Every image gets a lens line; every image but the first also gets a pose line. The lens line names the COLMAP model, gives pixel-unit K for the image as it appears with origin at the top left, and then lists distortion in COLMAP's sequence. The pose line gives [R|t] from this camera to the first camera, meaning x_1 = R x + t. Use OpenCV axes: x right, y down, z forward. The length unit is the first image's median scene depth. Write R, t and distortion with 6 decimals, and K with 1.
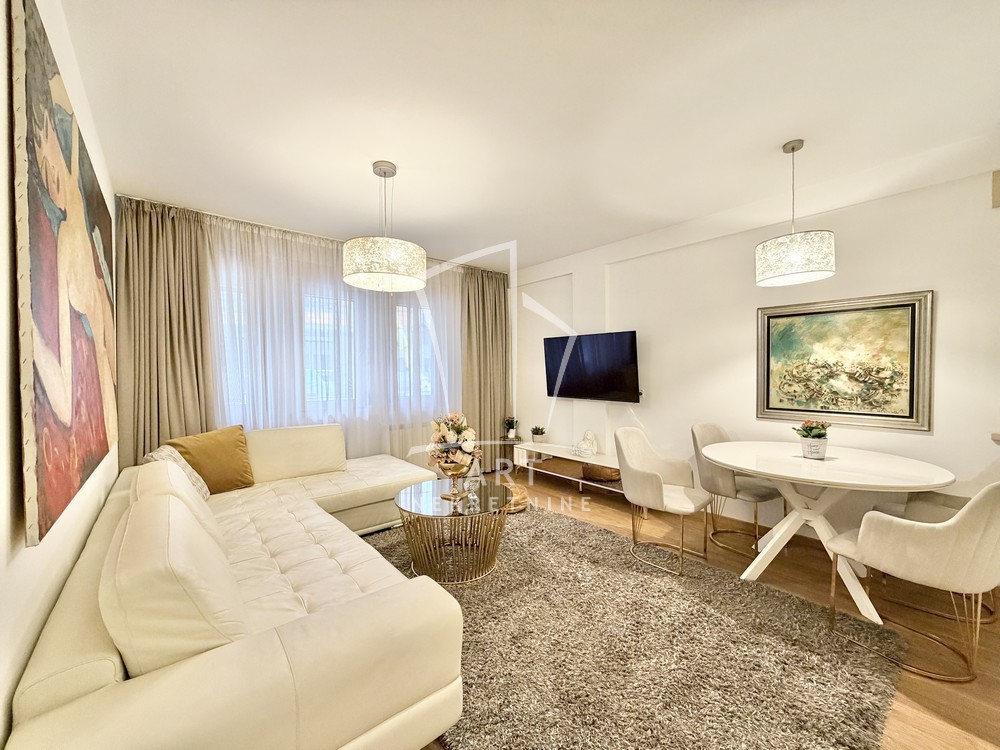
lens RADIAL K [[400.2, 0, 499.3], [0, 400.2, 375.7], [0, 0, 1]] dist [-0.002835, 0.000743]
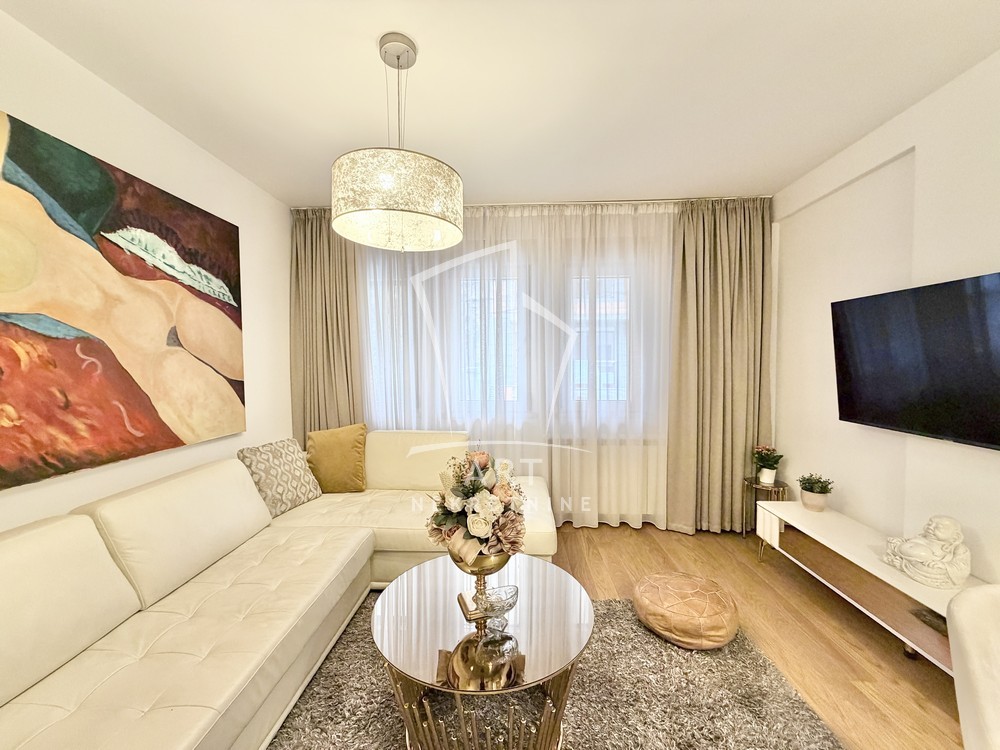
lens RADIAL K [[400.2, 0, 497.0], [0, 400.2, 375.5], [0, 0, 1]] dist [-0.002835, 0.000743]
pose [[0.727612, 0.026552, -0.685475, 0.146003], [-0.009054, 0.999535, 0.029106, -0.013876], [0.685929, -0.014971, 0.727514, 0.341372]]
